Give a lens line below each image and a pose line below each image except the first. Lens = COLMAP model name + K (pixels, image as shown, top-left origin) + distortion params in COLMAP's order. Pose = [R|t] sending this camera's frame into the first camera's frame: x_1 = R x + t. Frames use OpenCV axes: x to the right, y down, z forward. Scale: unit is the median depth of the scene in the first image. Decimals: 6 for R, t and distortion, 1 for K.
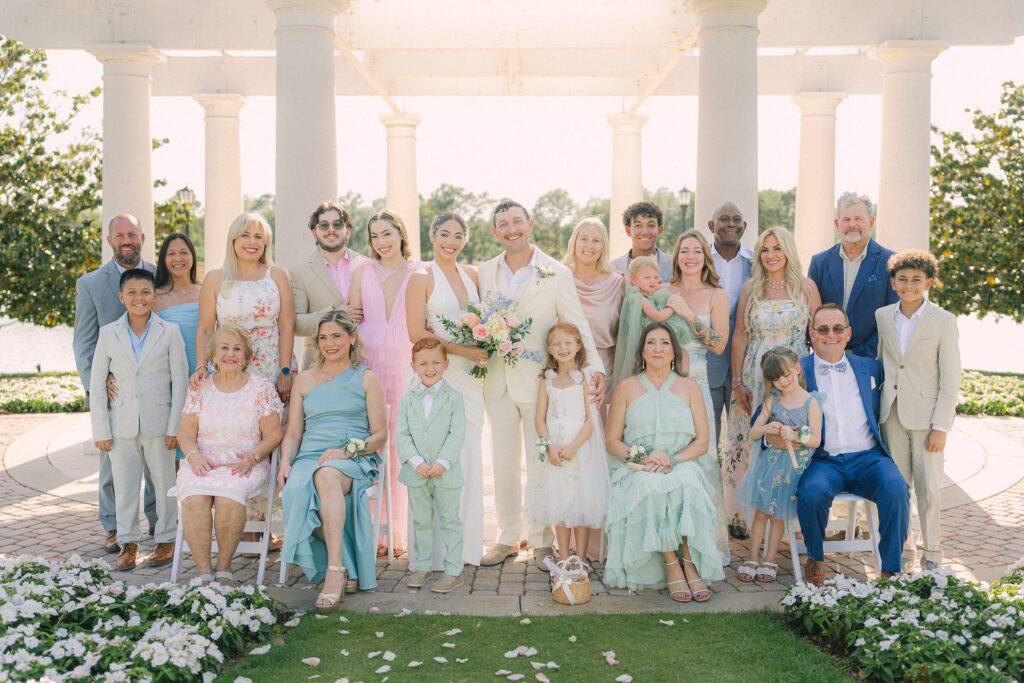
lens RADIAL K [[1092.0, 0, 507.6], [0, 1092.0, 341.6], [0, 0, 1]] dist [0.001506, -0.010940]
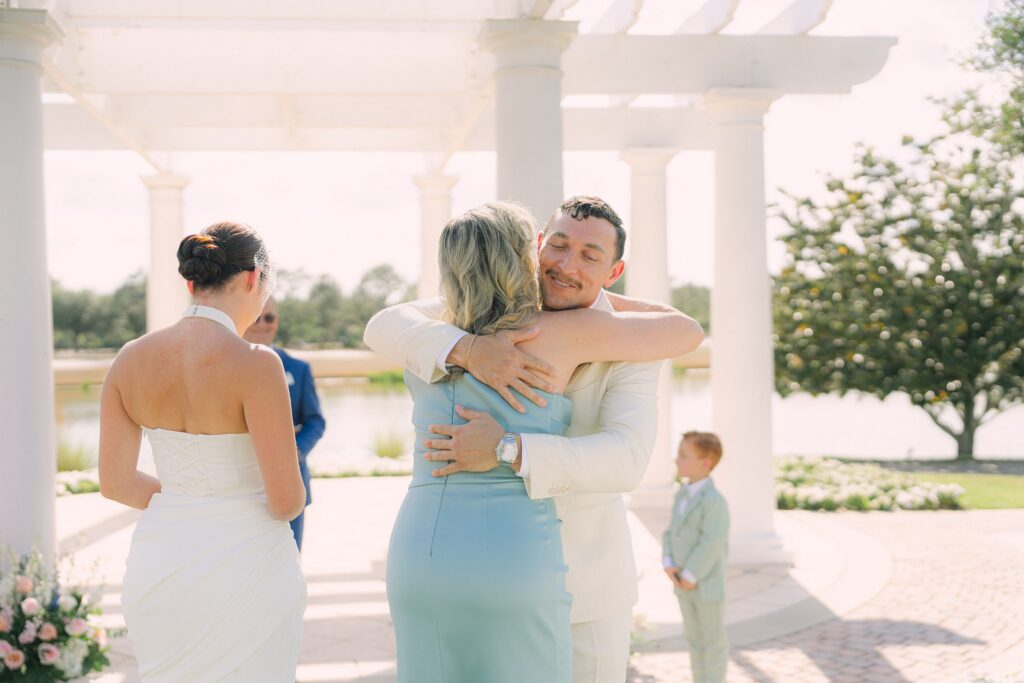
lens RADIAL K [[1235.1, 0, 510.8], [0, 1235.1, 350.0], [0, 0, 1]] dist [0.009264, -0.037490]
pose [[0.989465, -0.019218, 0.143490, 0.025828], [0.028808, 0.997466, -0.065059, -0.004358], [-0.141876, 0.068507, 0.987511, 0.038101]]
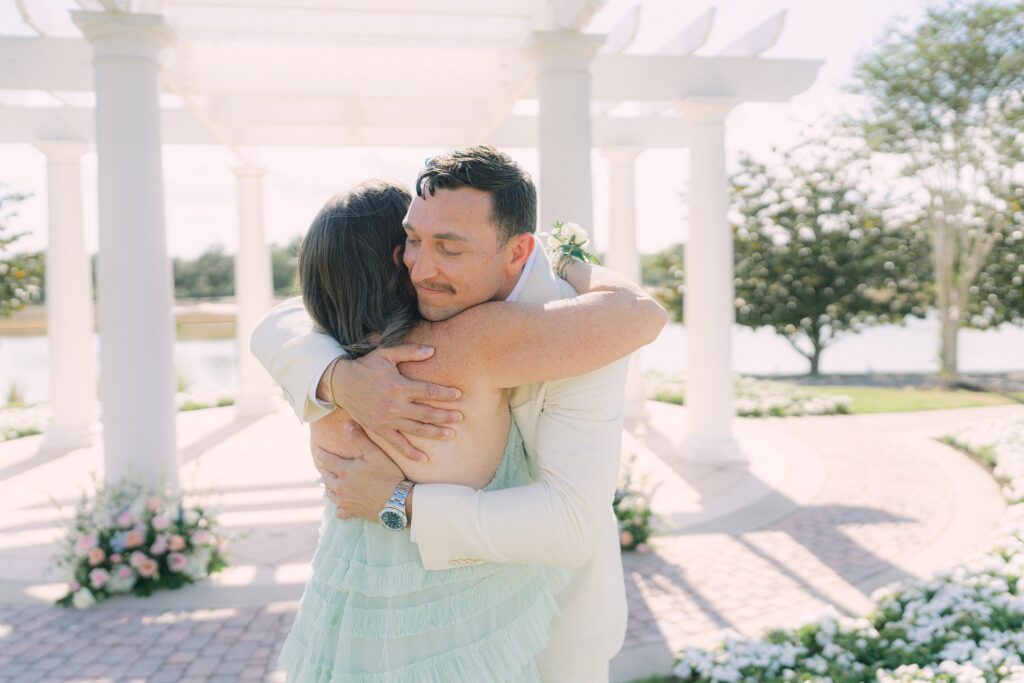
lens RADIAL K [[856.4, 0, 540.6], [0, 856.4, 322.7], [0, 0, 1]] dist [-0.002938, -0.002296]
pose [[0.976615, -0.031430, 0.212685, -0.000258], [0.039370, 0.998673, -0.033199, -0.012363], [-0.211360, 0.040796, 0.976557, 0.115726]]
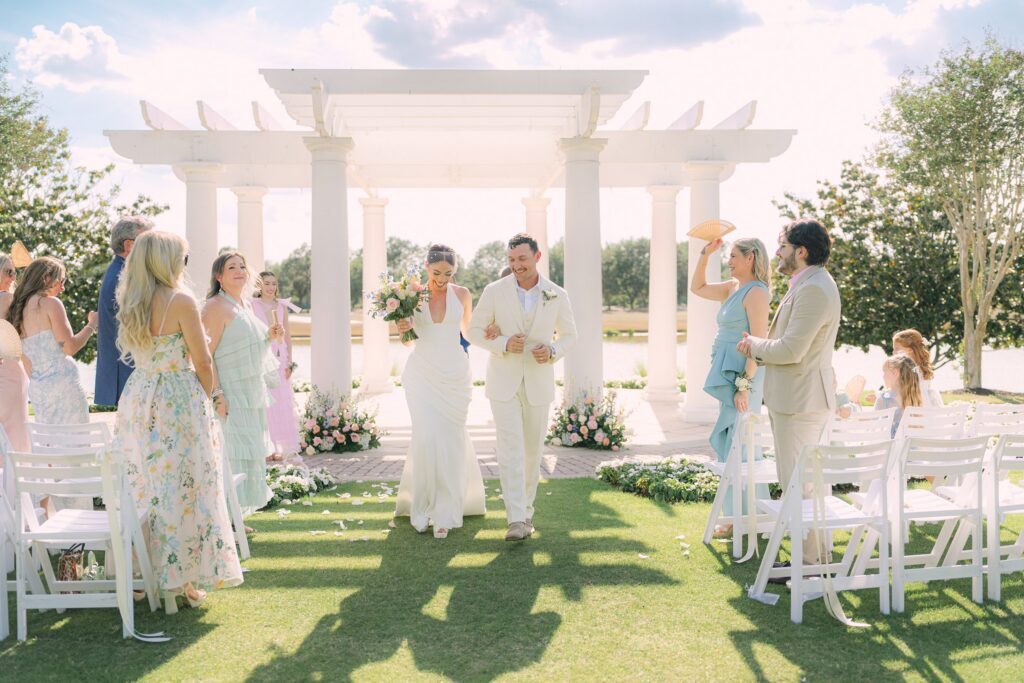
lens RADIAL K [[1029.4, 0, 508.2], [0, 1029.4, 341.7], [0, 0, 1]] dist [-0.002088, -0.001058]
pose [[0.998421, -0.008551, 0.055513, -0.001110], [0.010823, 0.999110, -0.040765, 0.029993], [-0.055115, 0.041302, 0.997625, -0.307648]]
